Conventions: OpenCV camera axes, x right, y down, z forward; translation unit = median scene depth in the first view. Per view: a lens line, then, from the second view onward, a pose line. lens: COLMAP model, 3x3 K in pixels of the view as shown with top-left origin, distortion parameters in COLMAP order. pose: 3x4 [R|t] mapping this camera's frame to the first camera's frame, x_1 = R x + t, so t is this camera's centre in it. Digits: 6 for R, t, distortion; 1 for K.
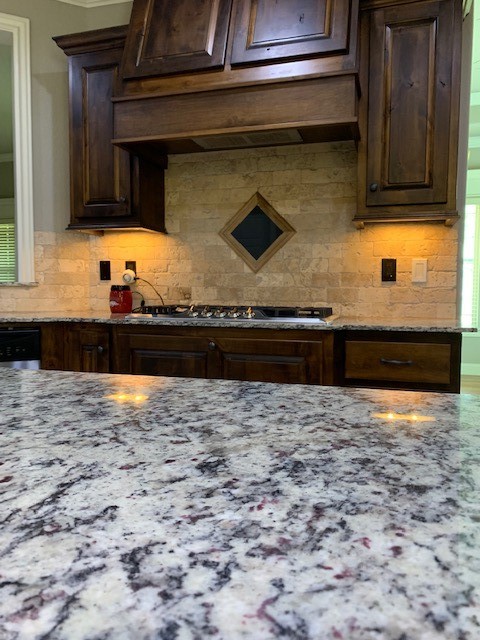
lens RADIAL K [[483.5, 0, 240.0], [0, 483.5, 320.0], [0, 0, 1]] dist [0.013612, 0.006321]
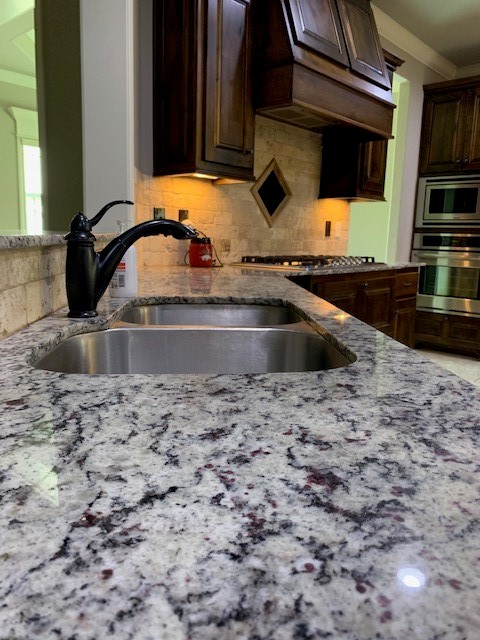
lens RADIAL K [[483.5, 0, 240.0], [0, 483.5, 320.0], [0, 0, 1]] dist [0.013612, 0.006321]
pose [[0.434193, -0.151644, 0.887964, -1.135505], [0.033528, 0.987766, 0.152293, -0.057578], [-0.900196, -0.036353, 0.433965, 0.553065]]
